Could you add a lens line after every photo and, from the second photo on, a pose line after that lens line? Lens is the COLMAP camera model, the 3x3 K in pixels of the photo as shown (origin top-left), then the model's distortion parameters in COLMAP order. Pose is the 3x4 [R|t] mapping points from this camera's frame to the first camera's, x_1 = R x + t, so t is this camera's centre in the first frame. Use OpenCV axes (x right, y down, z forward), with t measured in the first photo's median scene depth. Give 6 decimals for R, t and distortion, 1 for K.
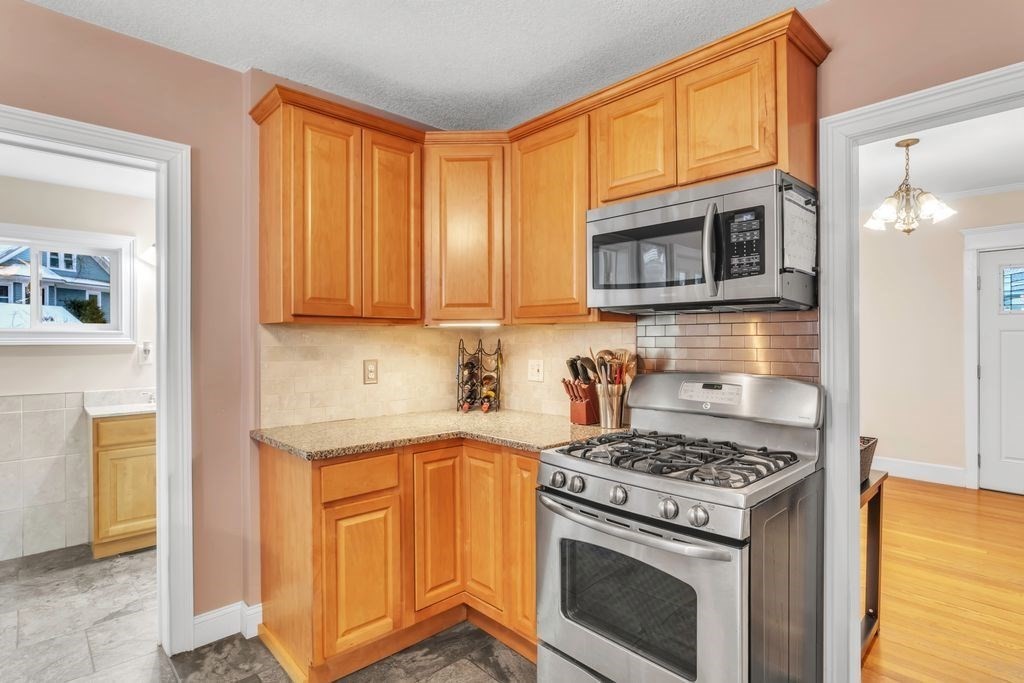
lens RADIAL K [[525.5, 0, 517.2], [0, 525.5, 341.6], [0, 0, 1]] dist [-0.023577, 0.012517]
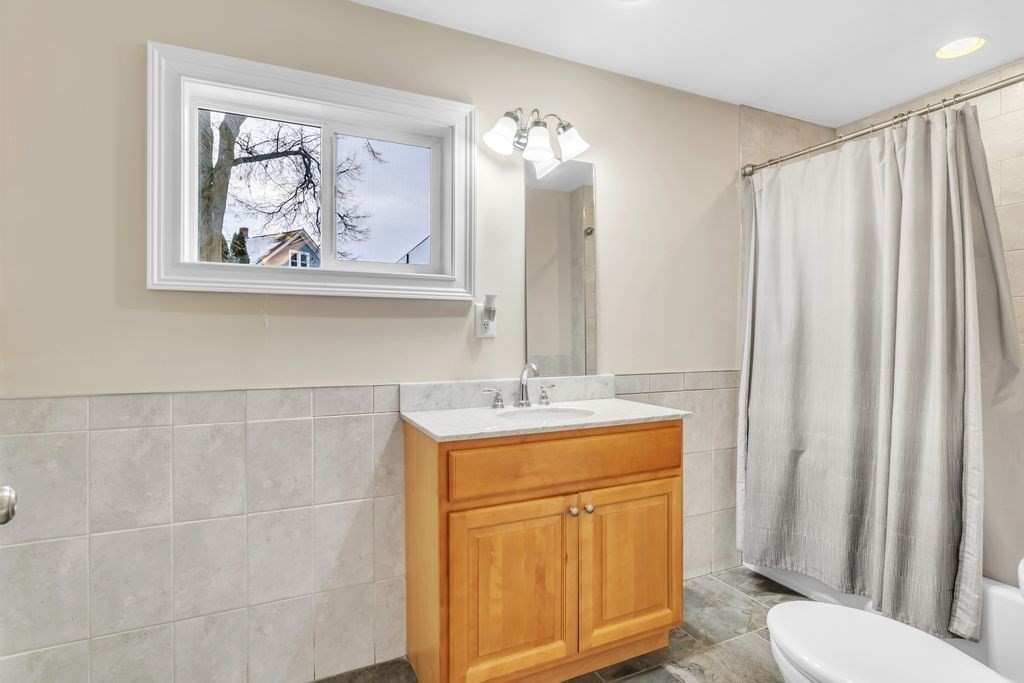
lens RADIAL K [[525.5, 0, 515.4], [0, 525.5, 336.8], [0, 0, 1]] dist [-0.023577, 0.012517]
pose [[0.949824, 0.005599, -0.312735, -0.802165], [-0.003772, 0.999972, 0.006445, 0.062669], [0.312762, -0.004942, 0.949819, 0.754239]]
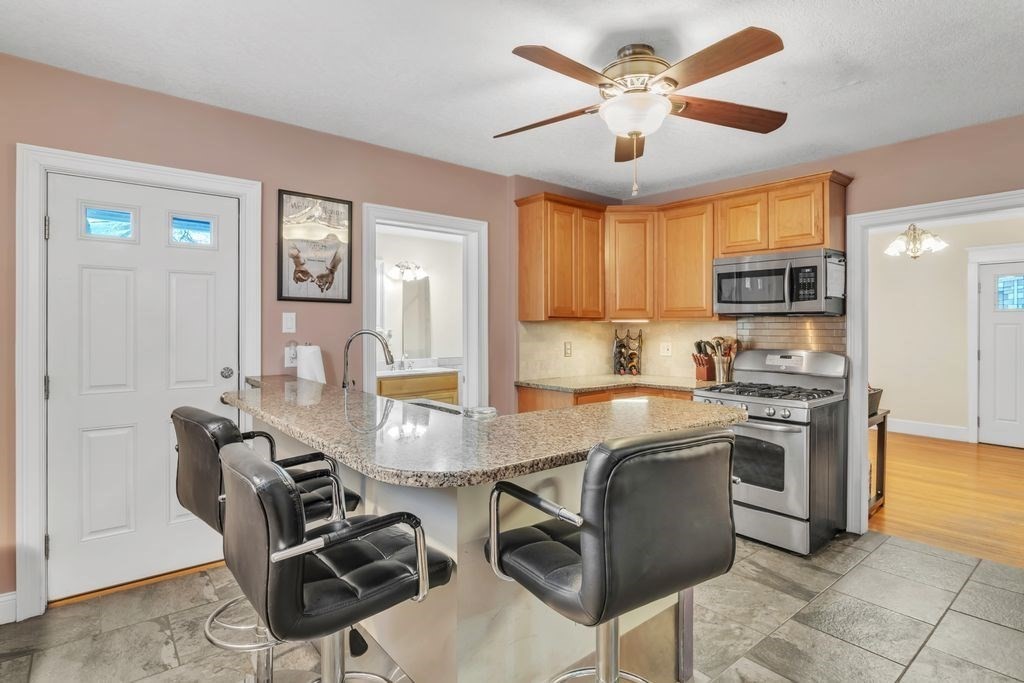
lens RADIAL K [[525.5, 0, 517.3], [0, 525.5, 329.7], [0, 0, 1]] dist [-0.023577, 0.012517]
pose [[0.997927, 0.004682, -0.064180, -0.387077], [-0.004455, 0.999983, 0.003684, -0.010761], [0.064196, -0.003391, 0.997932, -0.762299]]
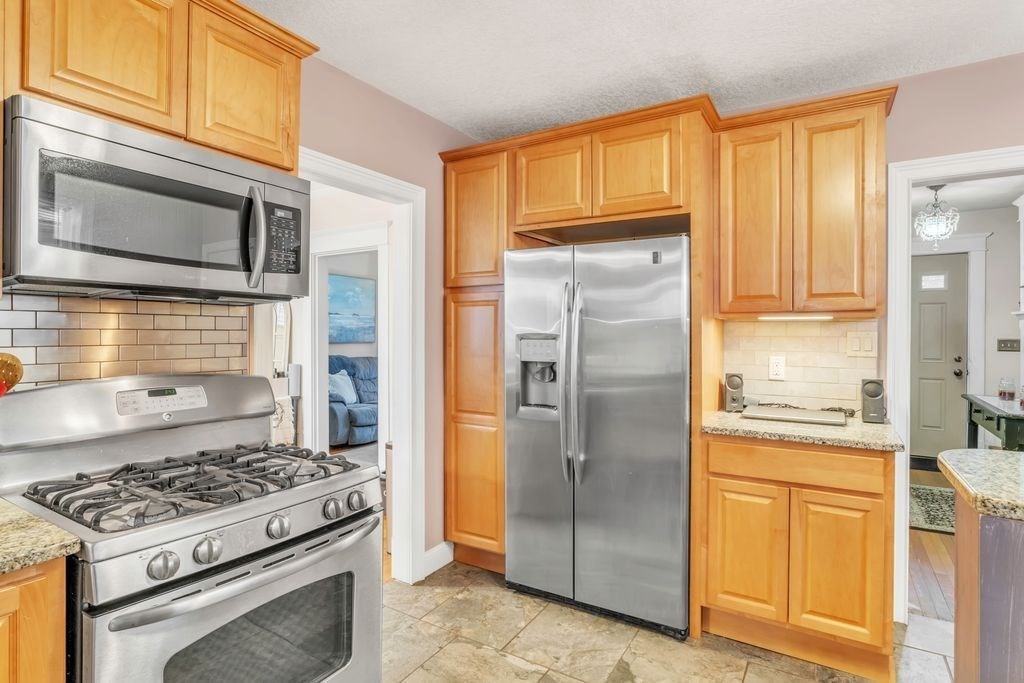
lens RADIAL K [[525.5, 0, 521.0], [0, 525.5, 335.9], [0, 0, 1]] dist [-0.023577, 0.012517]
pose [[-0.264378, -0.004531, 0.964409, -0.479265], [0.000673, 0.999988, 0.004883, -0.004319], [-0.964419, 0.001939, -0.264371, 0.595587]]
